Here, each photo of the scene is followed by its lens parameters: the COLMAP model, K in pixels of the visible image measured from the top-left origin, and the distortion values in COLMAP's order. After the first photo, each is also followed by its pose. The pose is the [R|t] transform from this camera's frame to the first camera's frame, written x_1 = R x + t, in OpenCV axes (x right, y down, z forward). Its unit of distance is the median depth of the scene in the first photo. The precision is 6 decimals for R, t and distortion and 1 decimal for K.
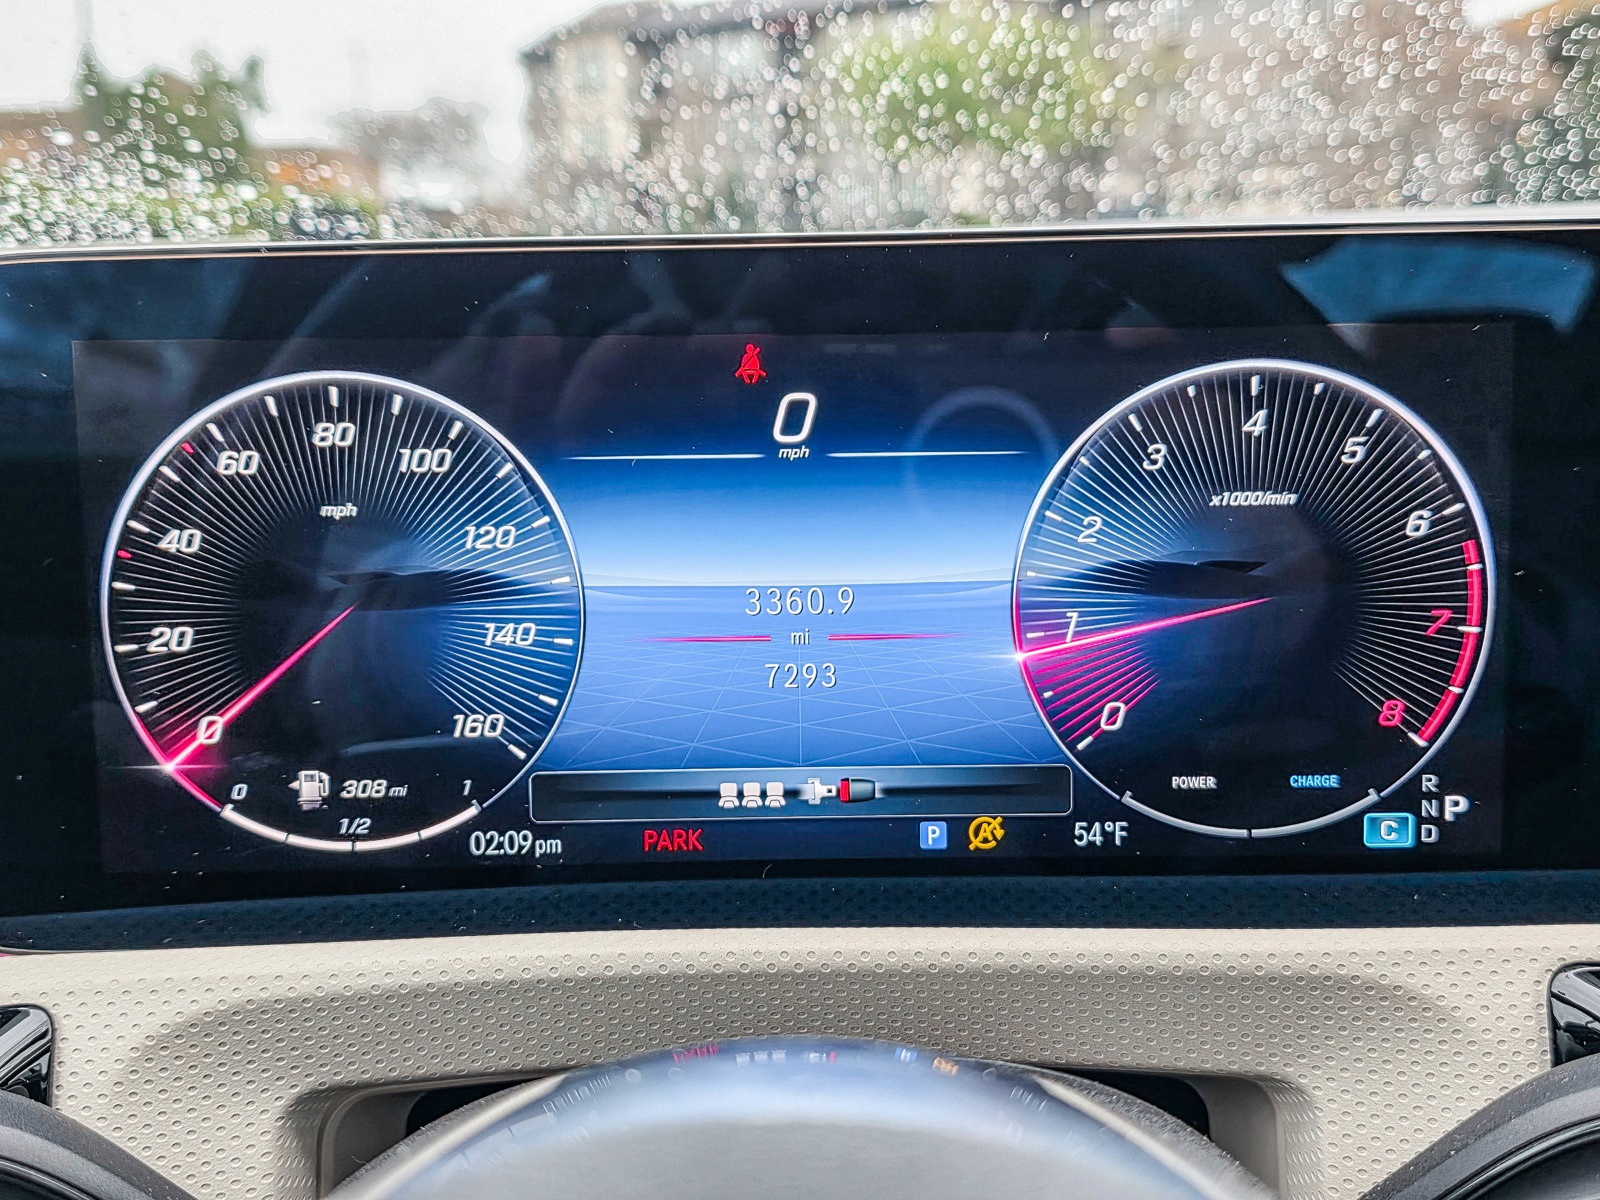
lens RADIAL K [[1825.0, 0, 787.9], [0, 1825.0, 557.1], [0, 0, 1]] dist [0.058636, 0.000000]
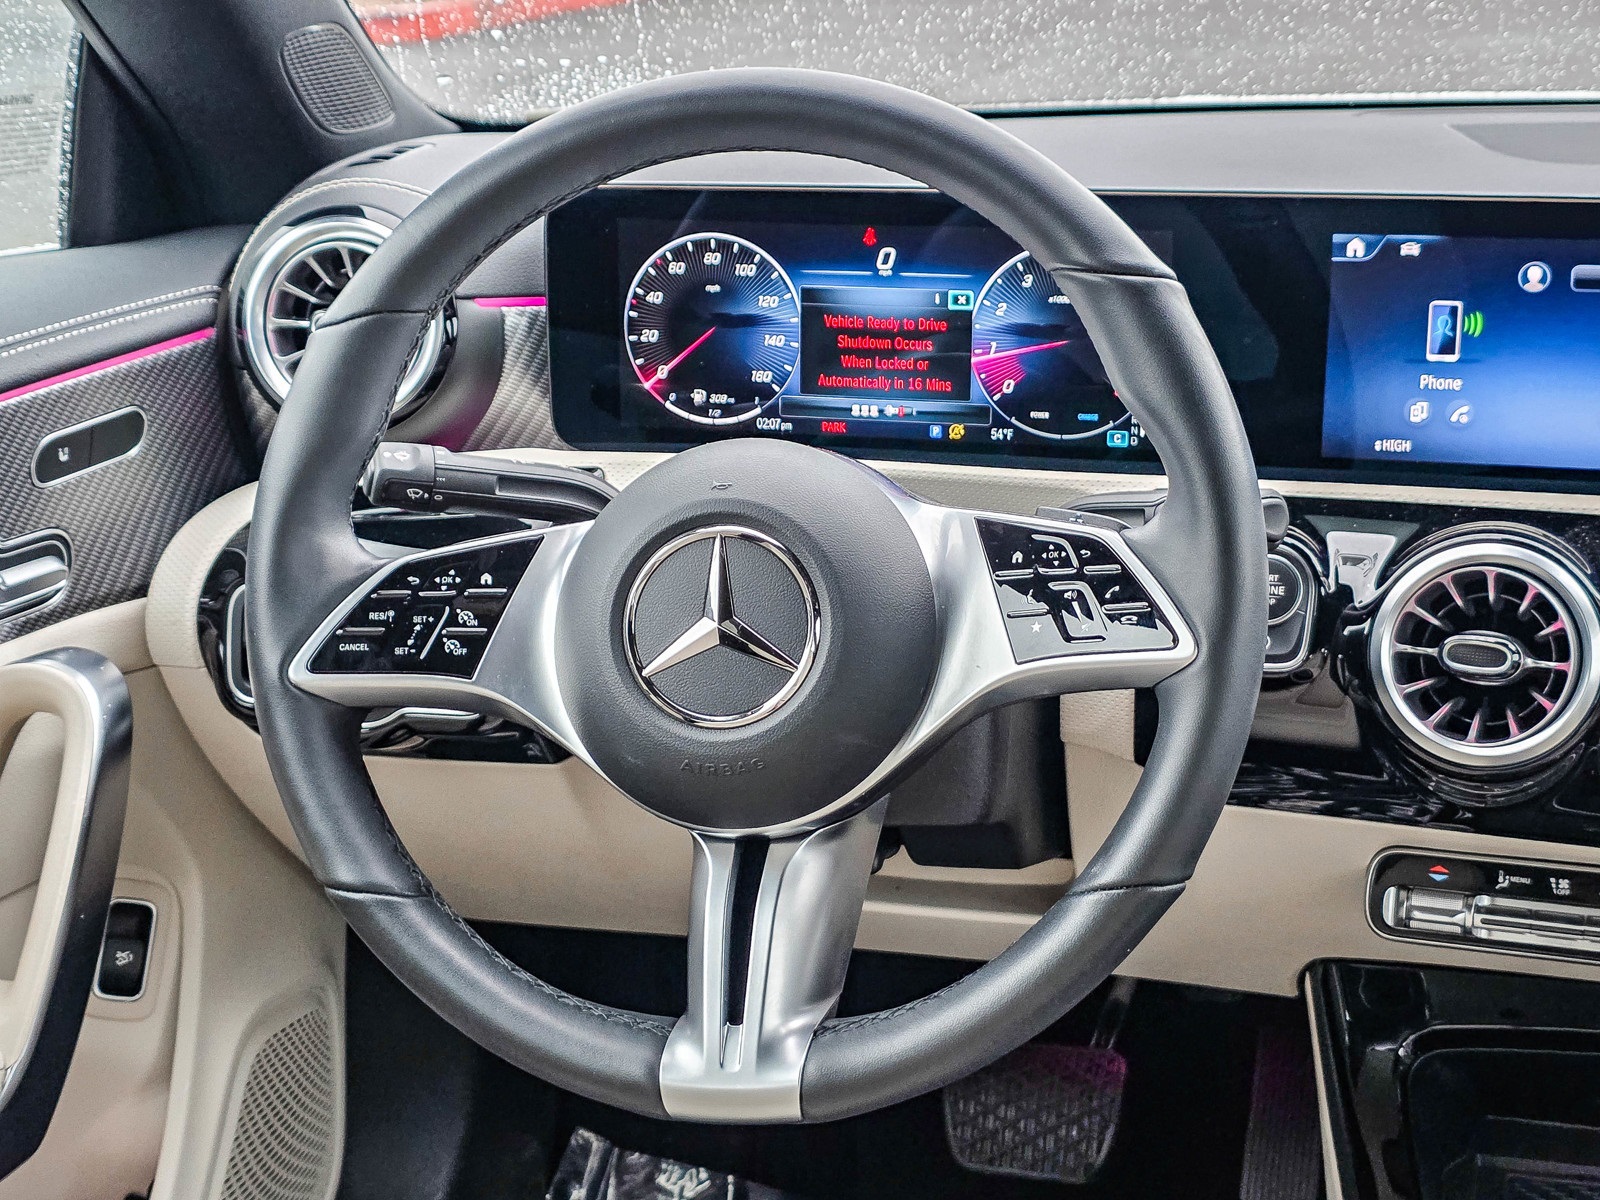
lens RADIAL K [[2609.2, 0, 868.6], [0, 2609.2, 608.0], [0, 0, 1]] dist [0.134255, 0.000000]
pose [[0.961864, 0.074163, -0.263281, 0.954118], [-0.050034, 0.994006, 0.097205, 0.051916], [0.268912, -0.080325, 0.959810, -2.471292]]
